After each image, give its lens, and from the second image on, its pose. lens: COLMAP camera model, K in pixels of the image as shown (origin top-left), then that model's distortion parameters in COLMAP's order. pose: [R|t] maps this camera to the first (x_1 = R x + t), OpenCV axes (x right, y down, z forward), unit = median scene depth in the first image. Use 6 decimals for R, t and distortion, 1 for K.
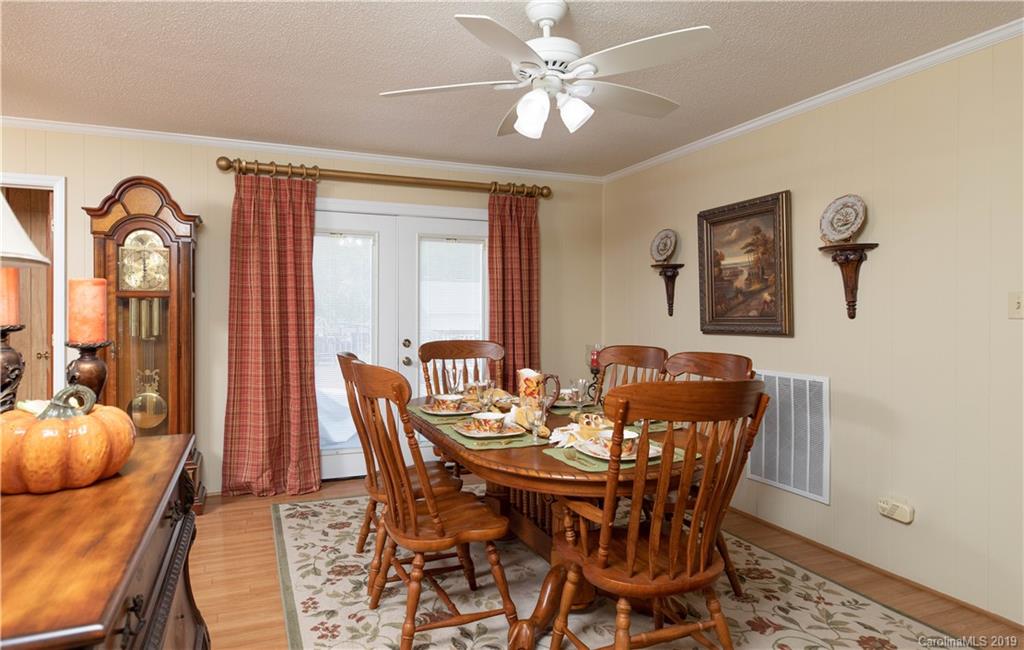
lens RADIAL K [[596.5, 0, 487.7], [0, 596.5, 299.3], [0, 0, 1]] dist [0.001283, 0.000145]
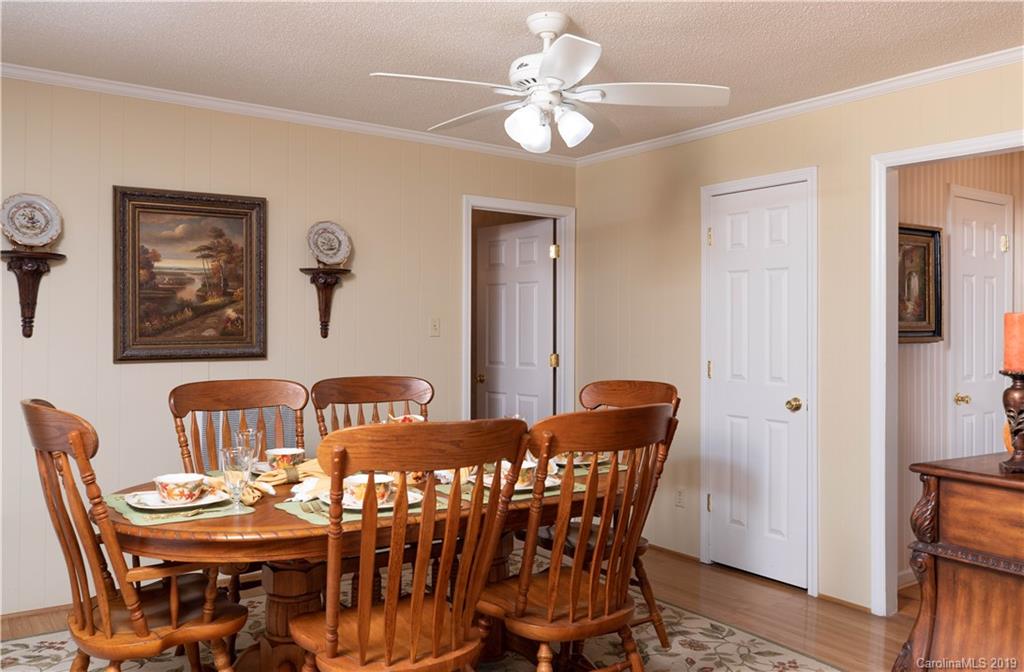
lens RADIAL K [[829.5, 0, 512.0], [0, 829.5, 318.6], [0, 0, 1]] dist [-0.000594, 0.001727]
pose [[-0.250303, 0.004183, 0.968159, -0.763039], [-0.031046, 0.999442, -0.012345, 0.005136], [-0.967670, -0.033148, -0.250033, 0.883694]]
